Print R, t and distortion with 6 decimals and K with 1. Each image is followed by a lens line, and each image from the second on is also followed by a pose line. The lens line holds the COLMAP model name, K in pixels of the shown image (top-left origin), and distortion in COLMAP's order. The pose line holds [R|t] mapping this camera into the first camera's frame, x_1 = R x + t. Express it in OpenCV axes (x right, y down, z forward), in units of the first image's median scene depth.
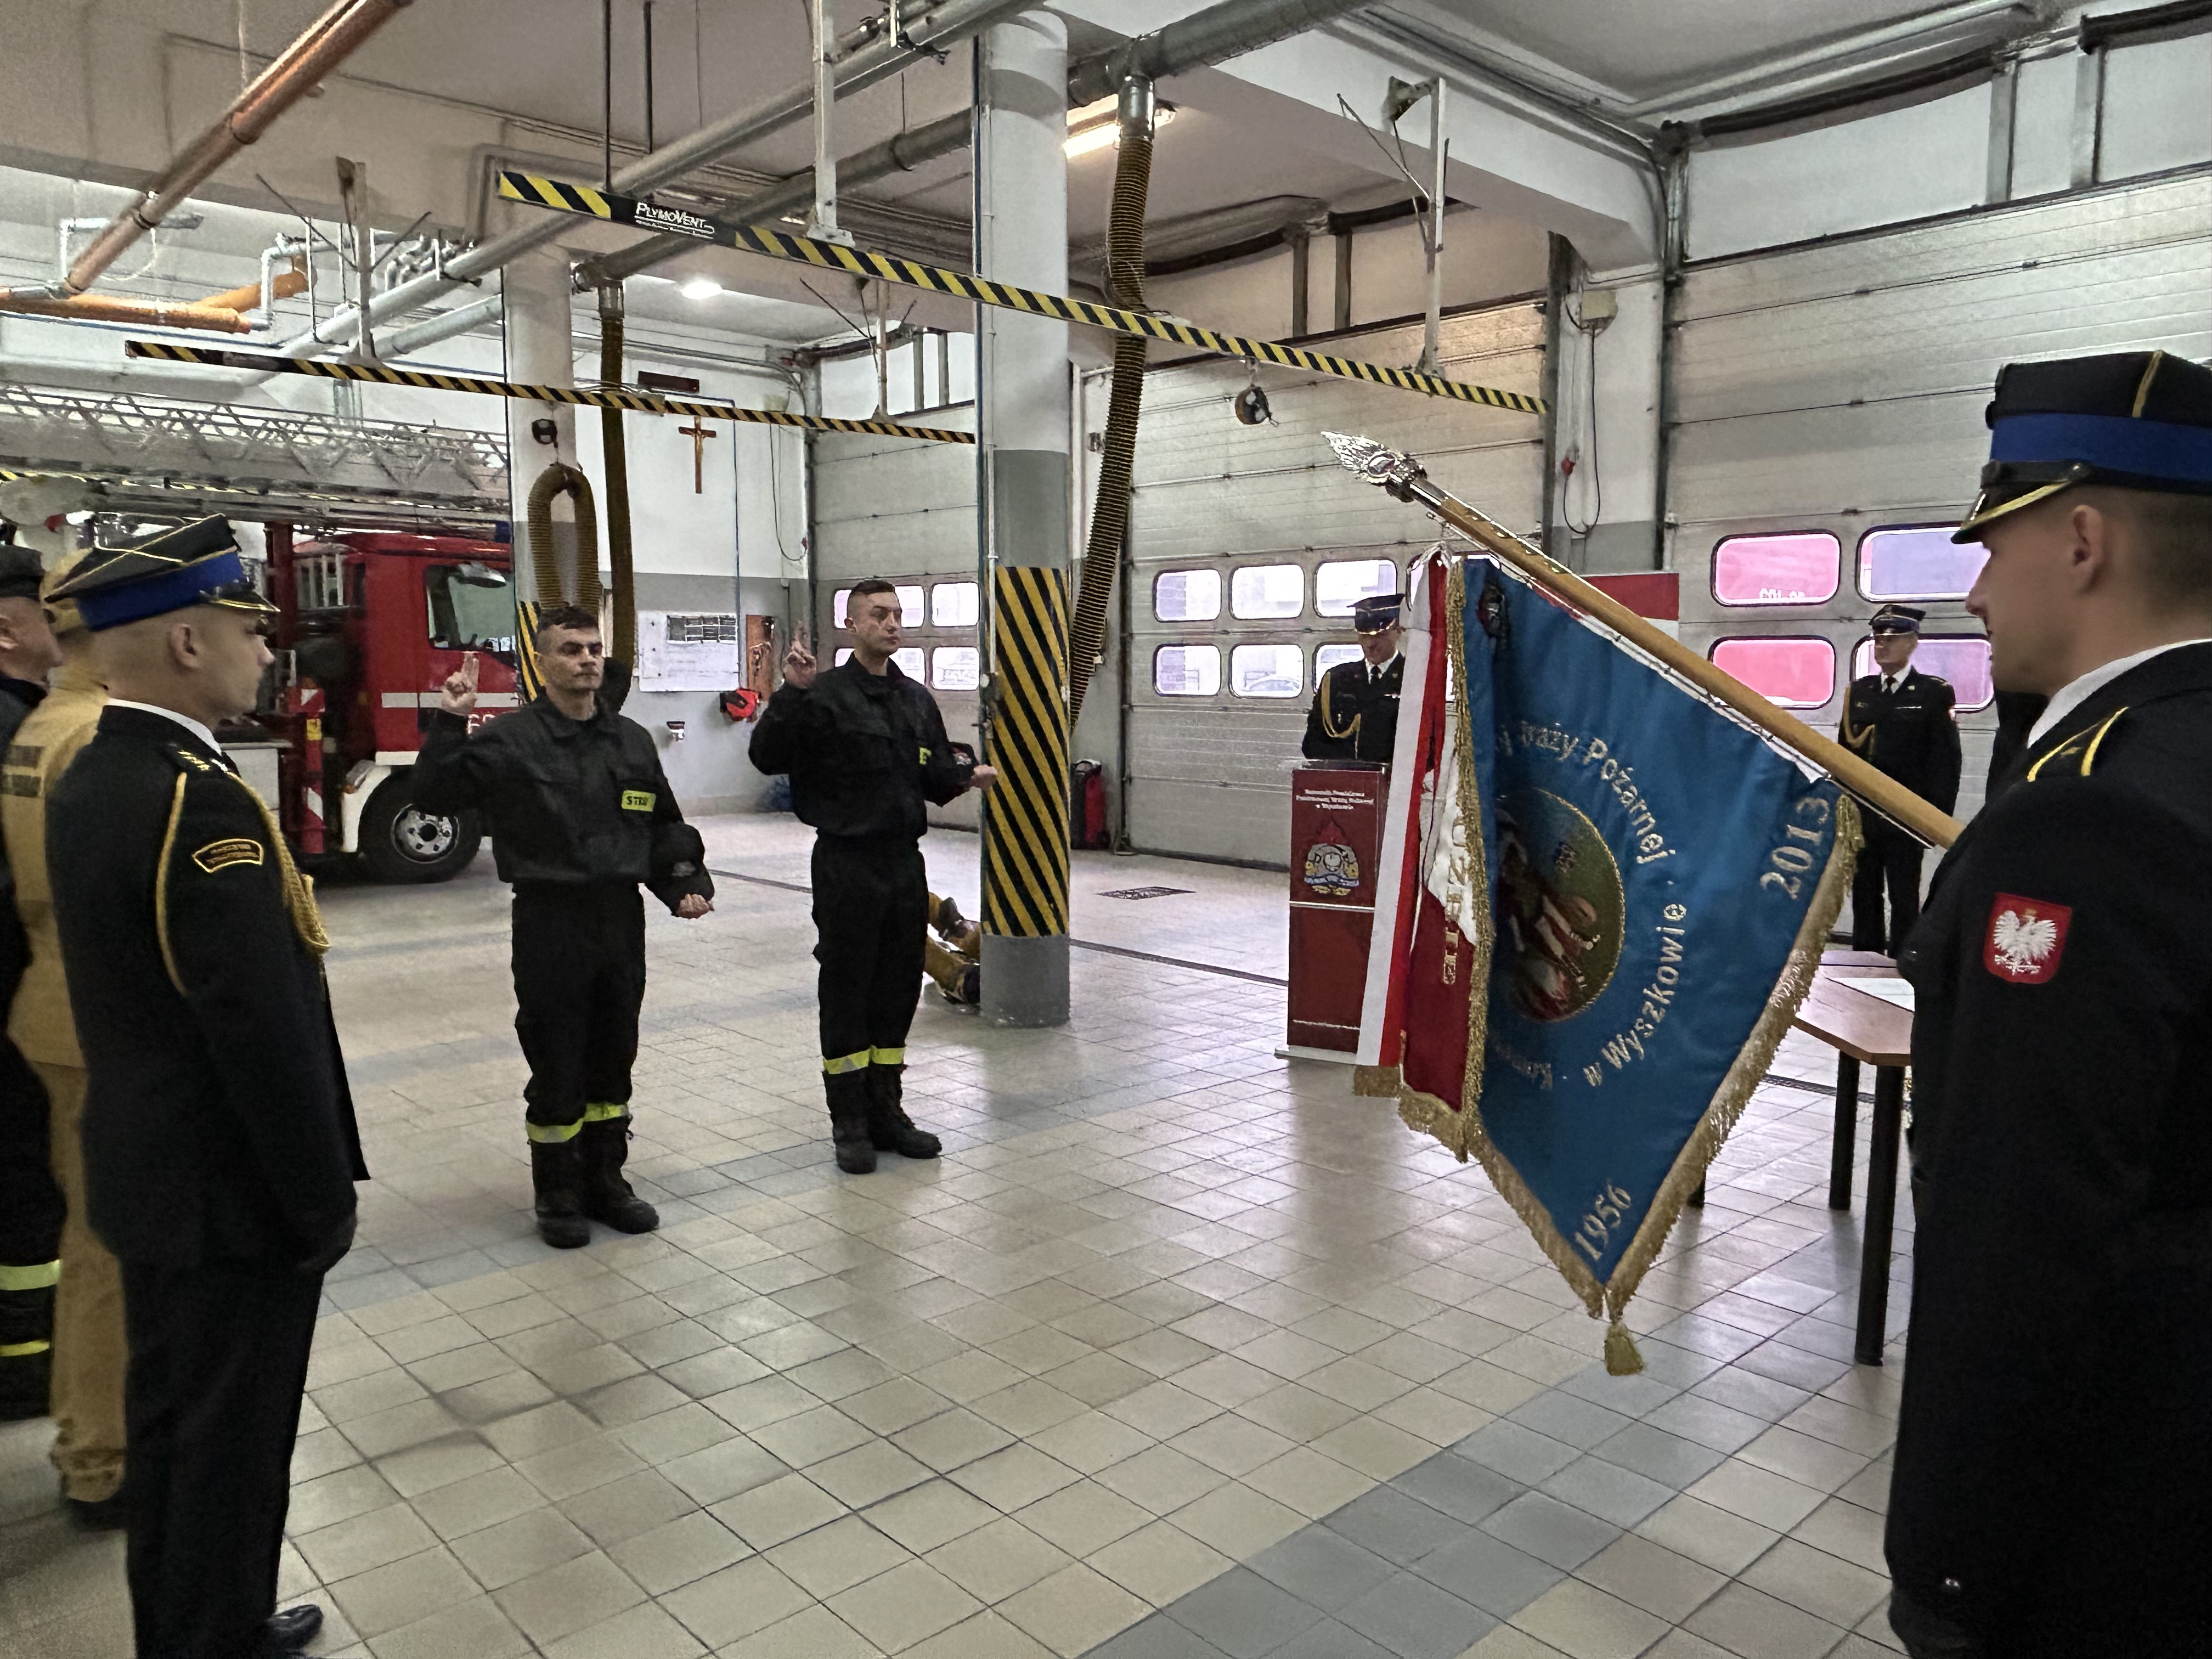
lens RADIAL K [[1571.6, 0, 1107.0], [0, 1571.6, 830.1], [0, 0, 1]] dist [0.002084, -0.009118]
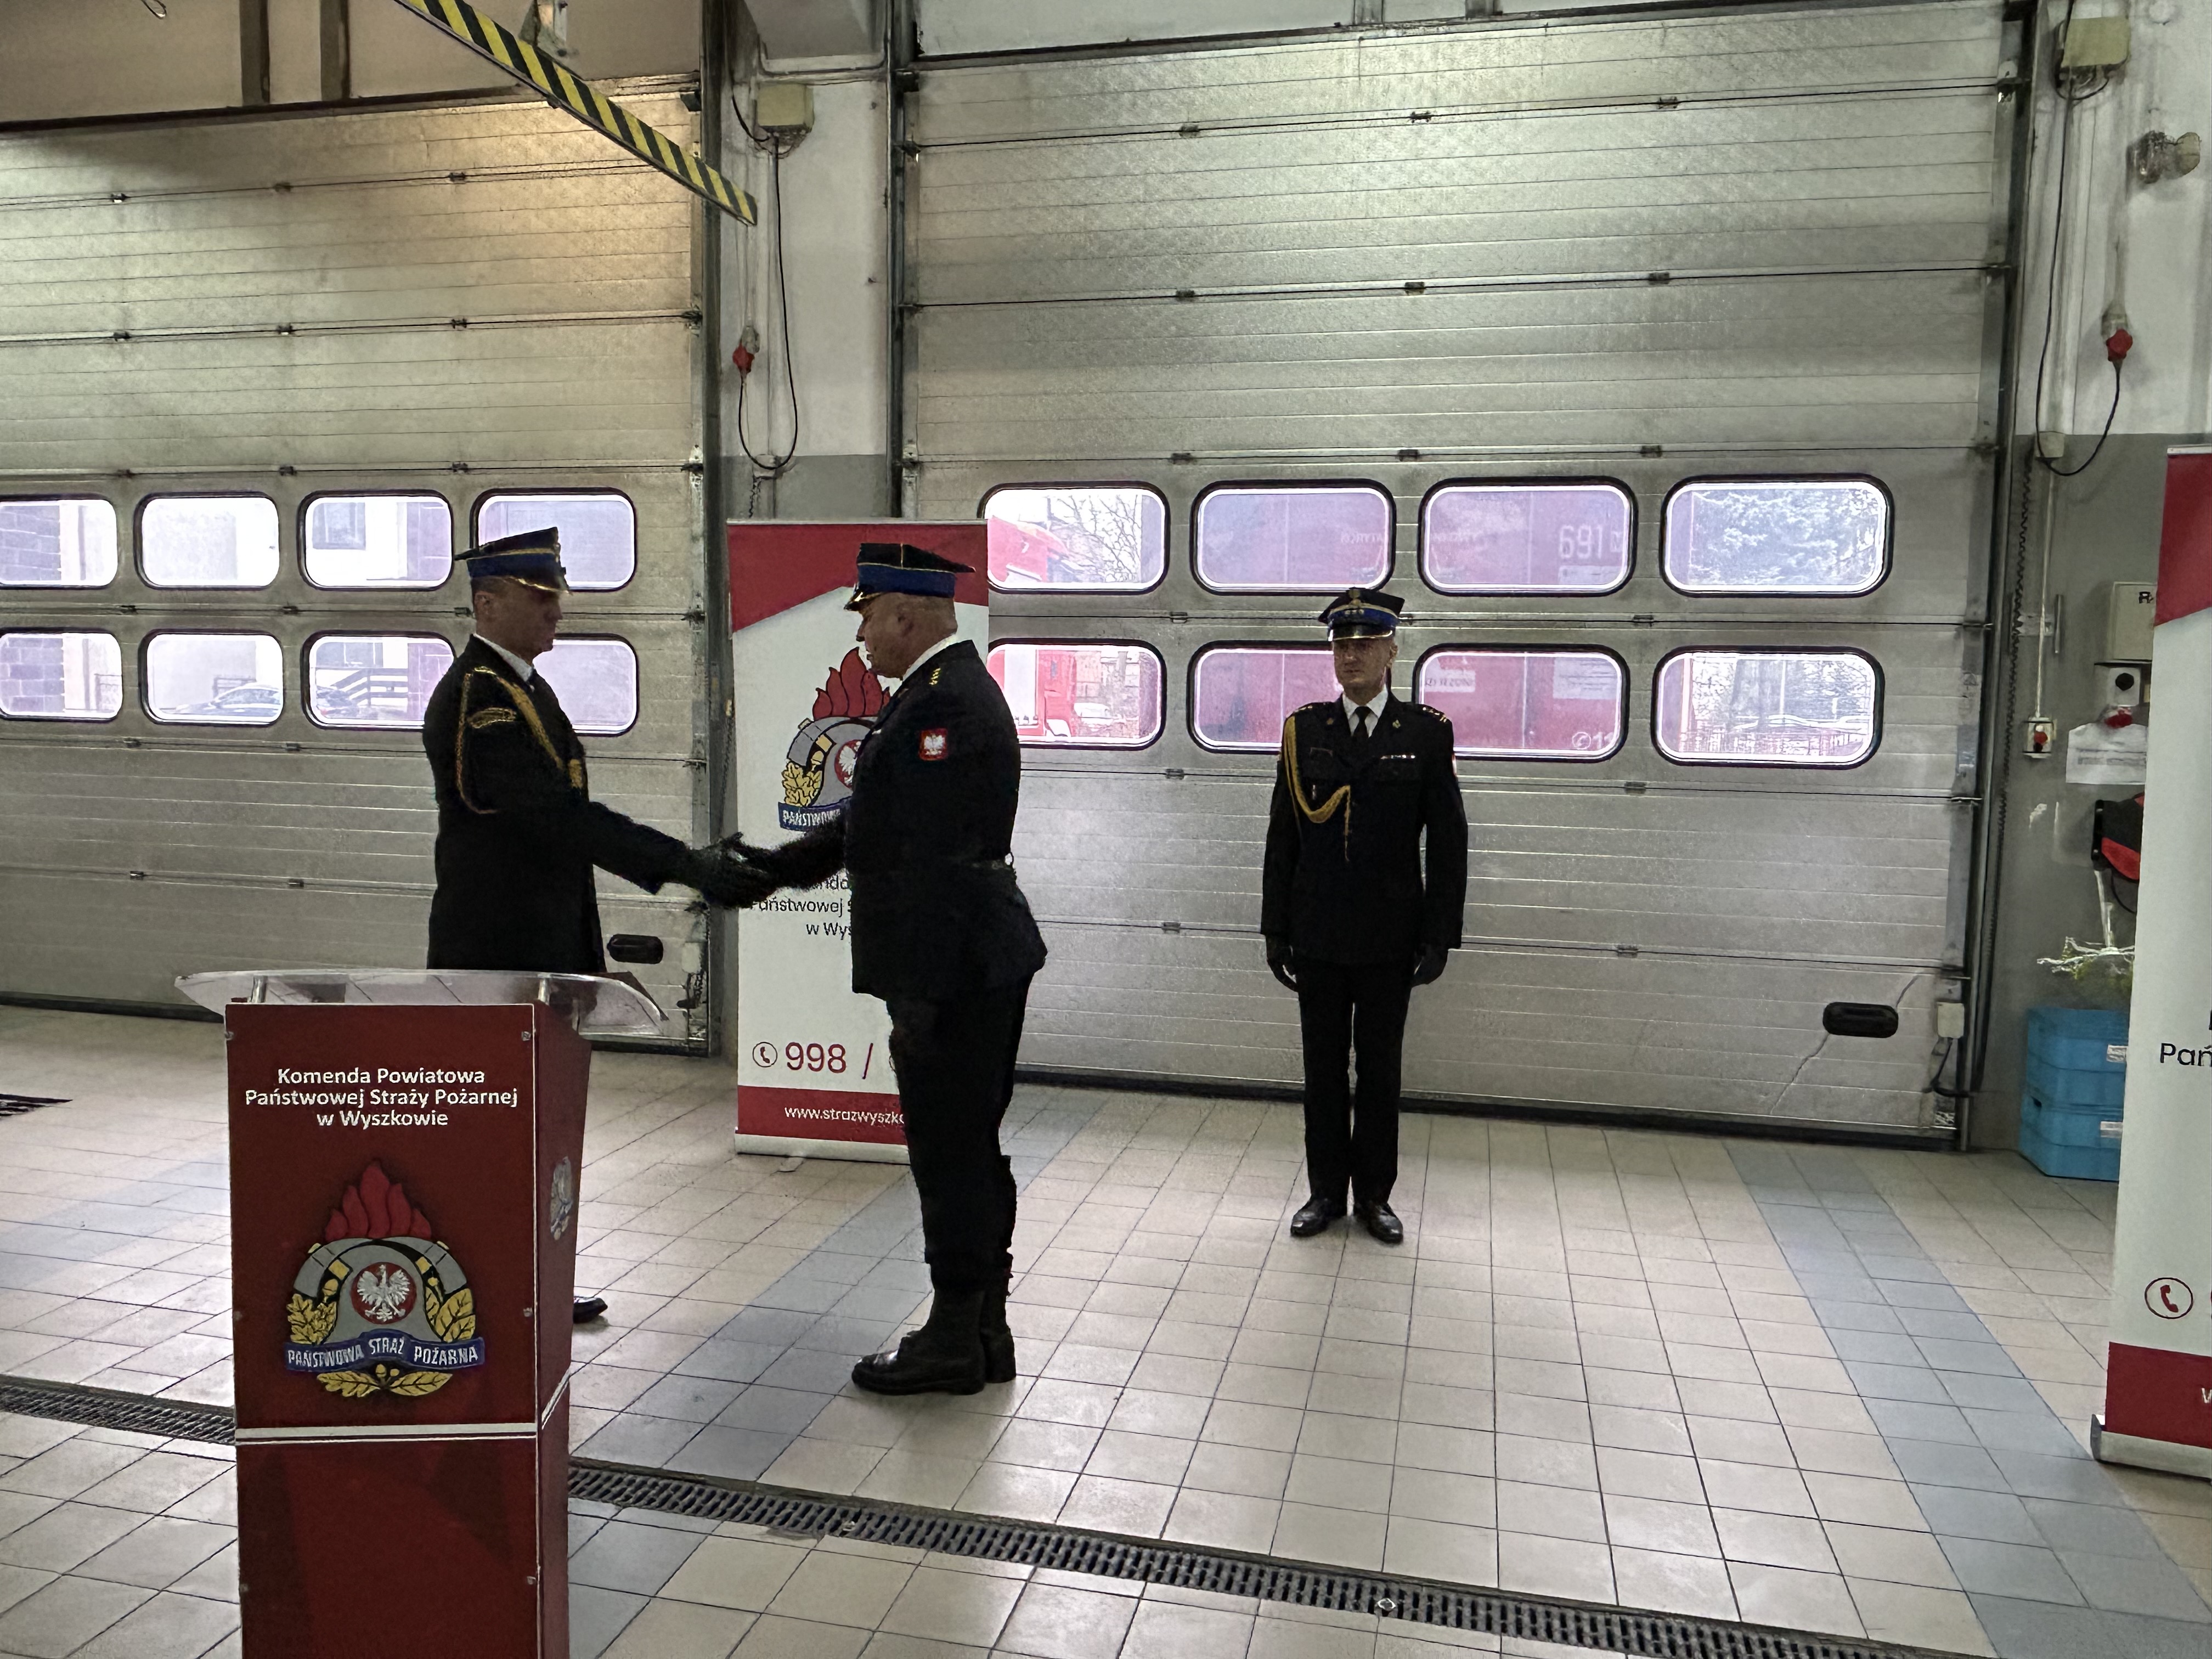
lens RADIAL K [[1571.6, 0, 1109.3], [0, 1571.6, 820.5], [0, 0, 1]] dist [0.002084, -0.009118]
pose [[0.825927, -0.033917, 0.562756, 0.057249], [0.041606, 0.999134, -0.000846, -0.043182], [-0.562240, 0.024113, 0.826622, 0.419256]]
